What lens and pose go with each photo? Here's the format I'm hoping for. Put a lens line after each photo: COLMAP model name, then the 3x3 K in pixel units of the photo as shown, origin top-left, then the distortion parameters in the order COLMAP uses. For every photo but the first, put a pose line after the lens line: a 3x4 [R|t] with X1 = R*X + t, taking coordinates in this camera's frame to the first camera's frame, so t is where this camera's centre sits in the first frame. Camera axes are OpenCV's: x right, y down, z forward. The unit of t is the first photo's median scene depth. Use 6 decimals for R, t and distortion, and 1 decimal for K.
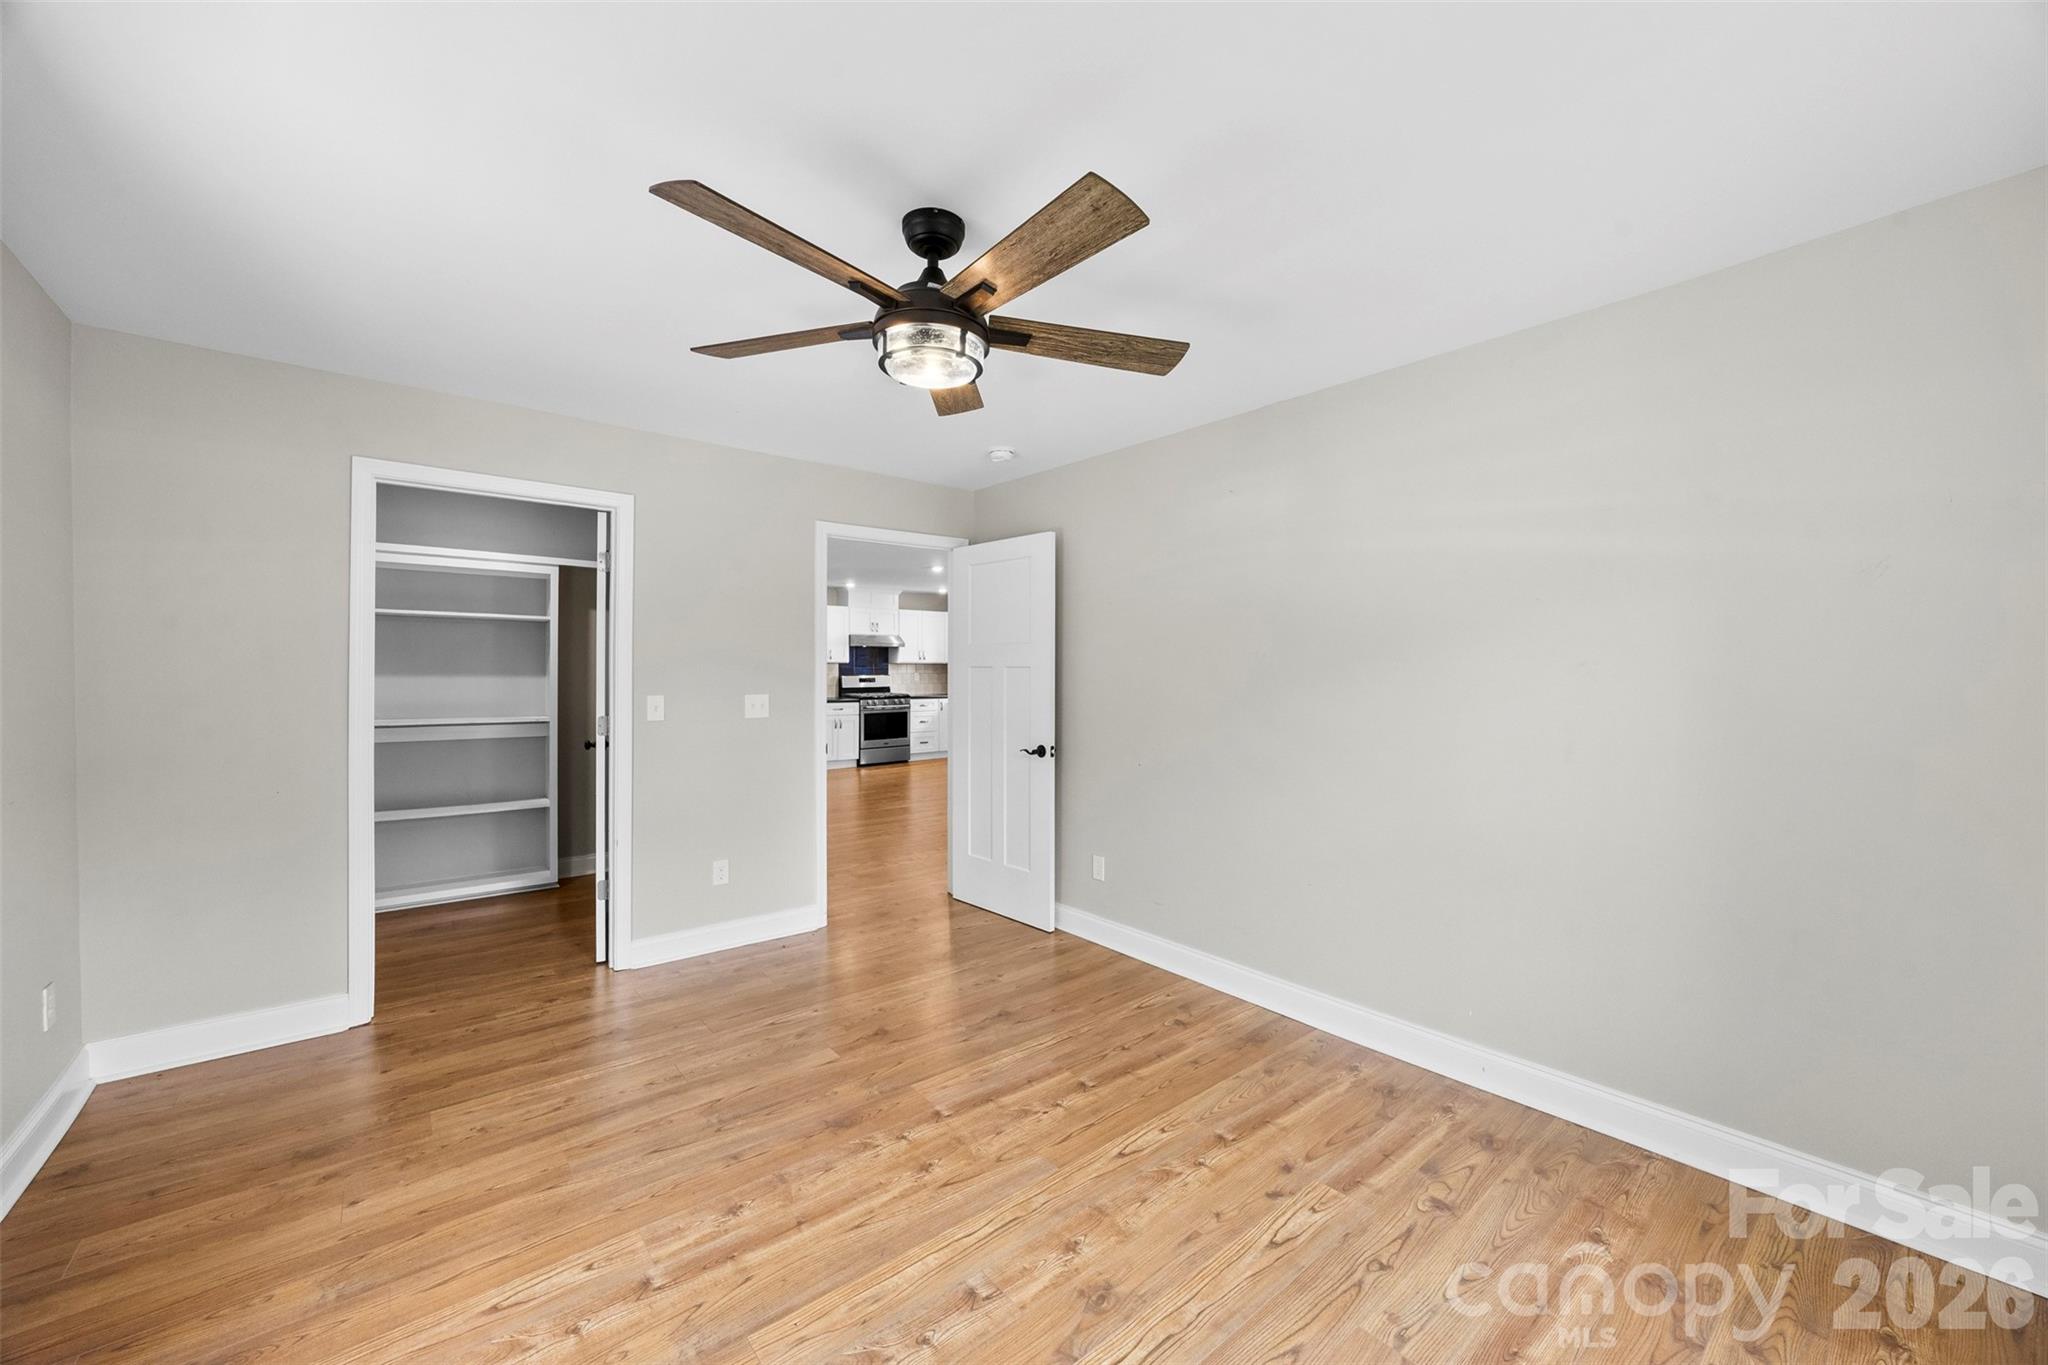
lens RADIAL K [[783.6, 0, 1040.9], [0, 783.6, 667.4], [0, 0, 1]] dist [-0.000785, 0.000143]
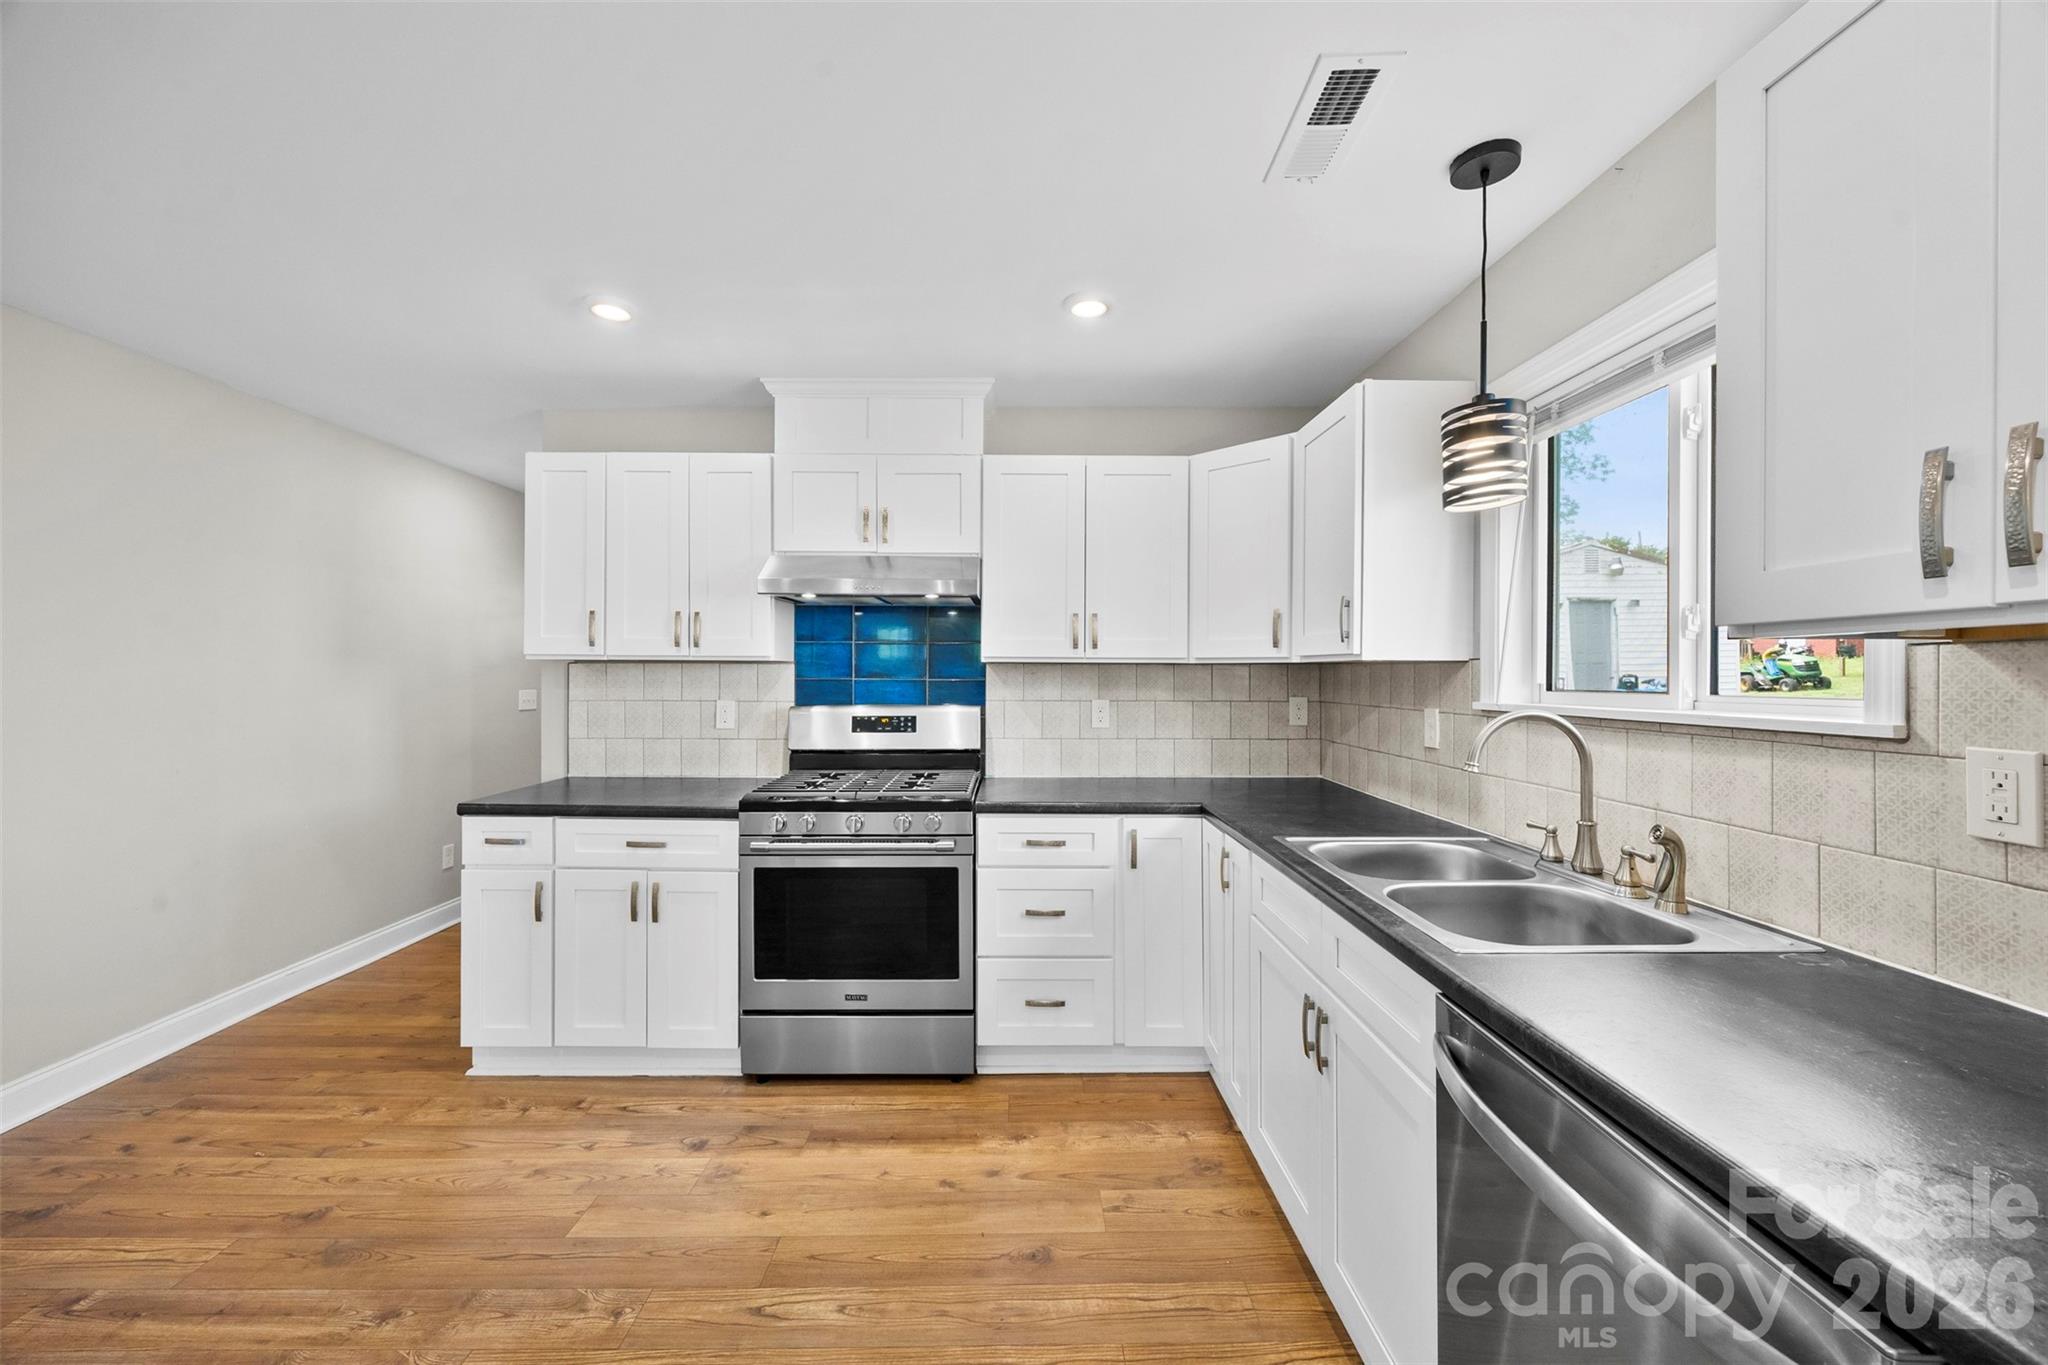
lens RADIAL K [[781.8, 0, 1023.8], [0, 781.8, 676.2], [0, 0, 1]] dist [-0.001400, -0.000137]
pose [[0.773618, 0.002526, -0.633647, -0.008112], [-0.004298, 0.999990, -0.001262, -0.000501], [0.633637, 0.003700, 0.773621, 0.827448]]
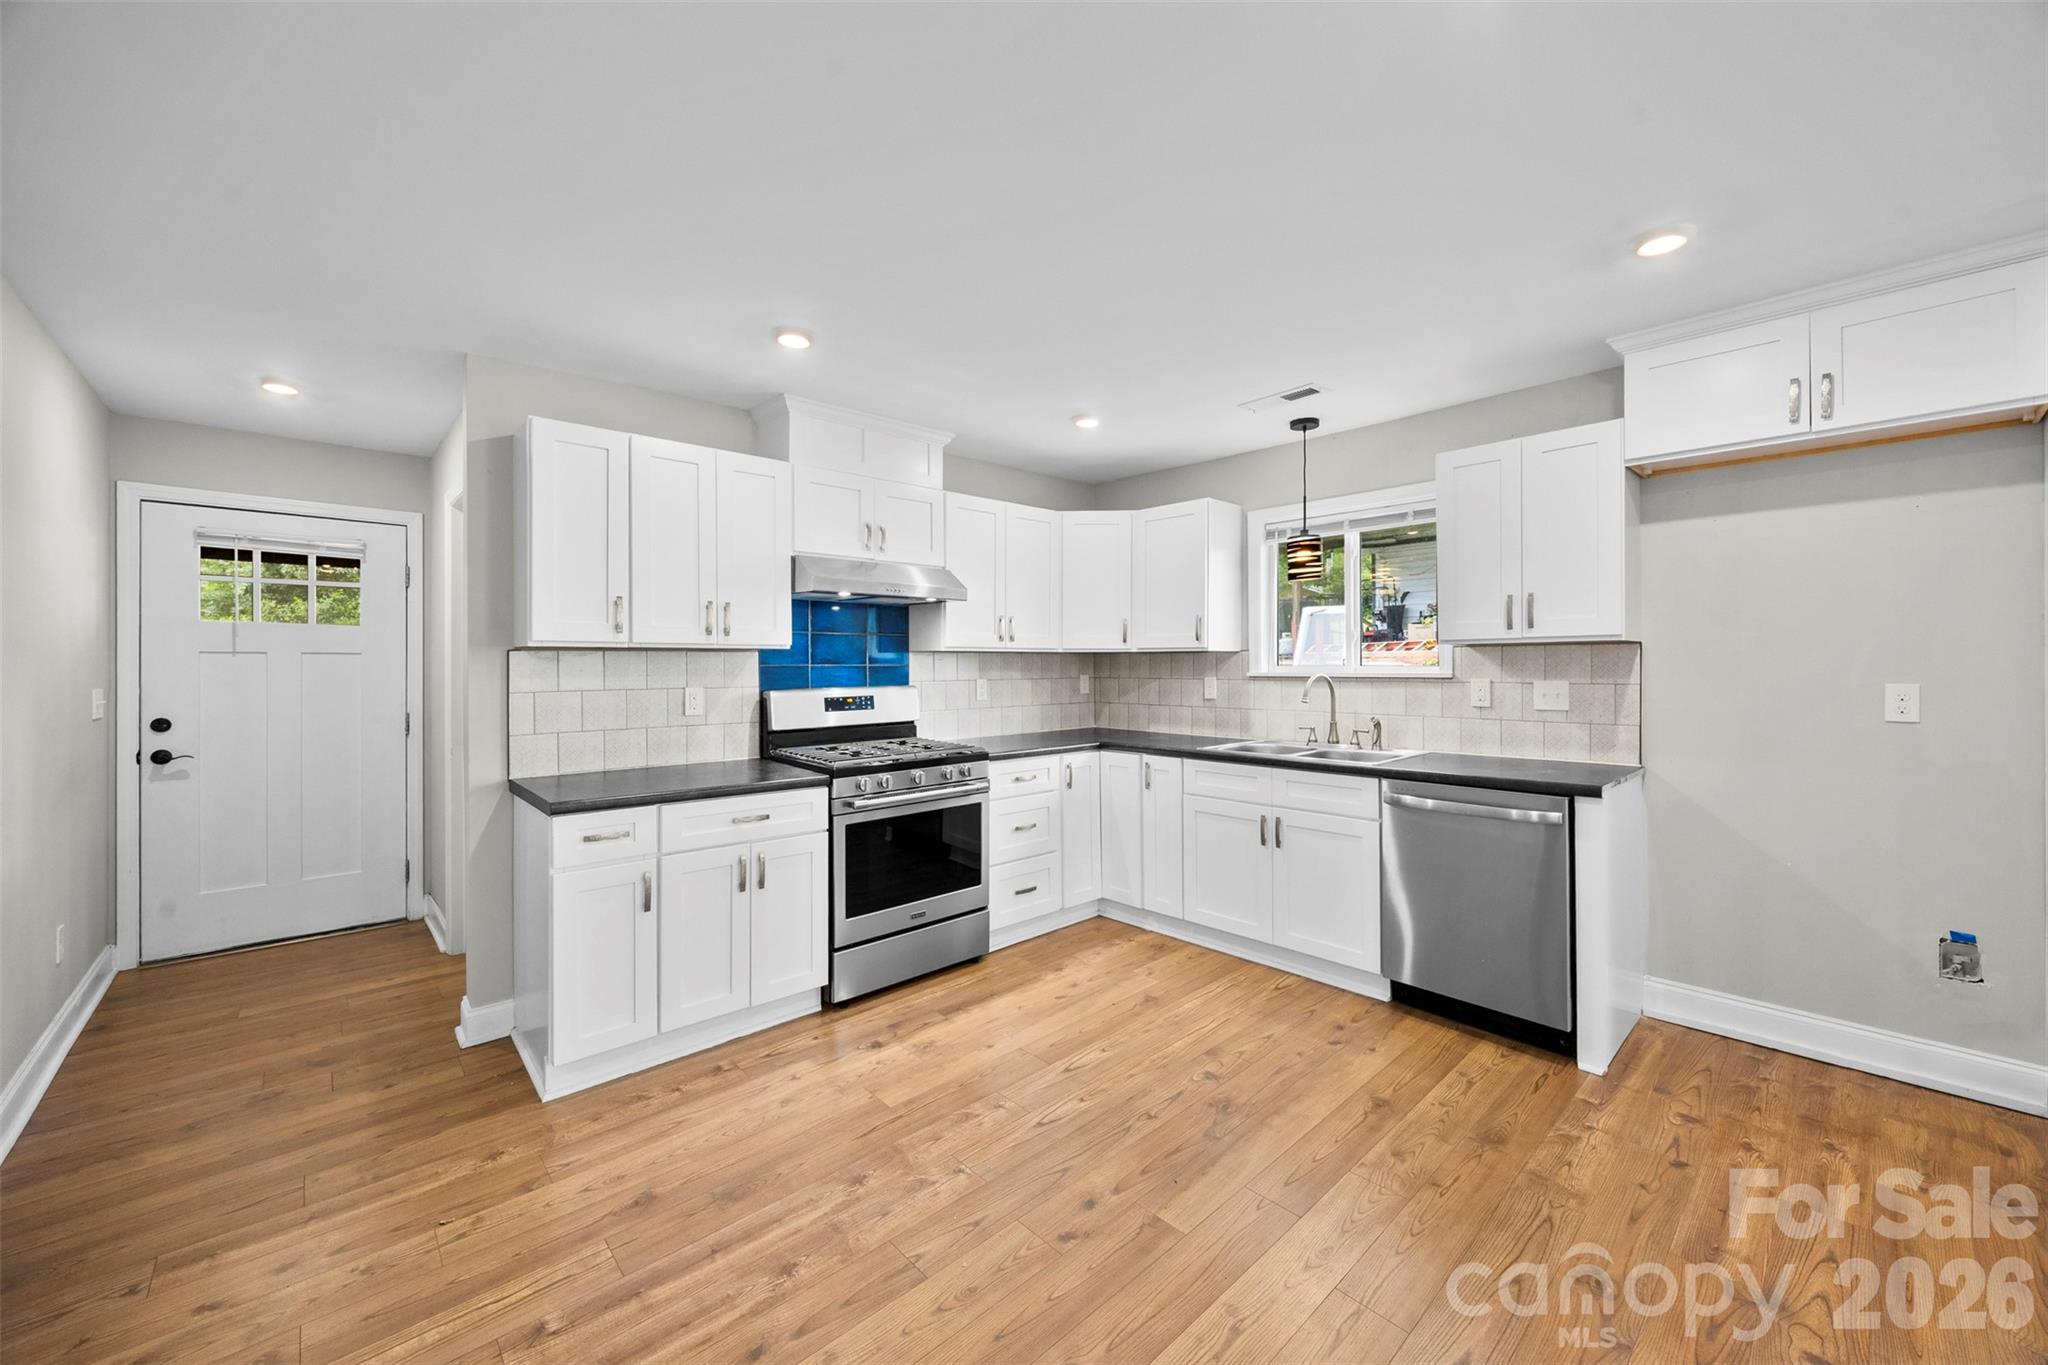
lens RADIAL K [[783.6, 0, 1040.9], [0, 783.6, 667.4], [0, 0, 1]] dist [-0.000785, 0.000143]
pose [[0.998066, -0.006457, 0.061830, -0.164448], [0.006296, 0.999976, 0.002789, 0.001002], [-0.061846, -0.002394, 0.998083, 0.679285]]
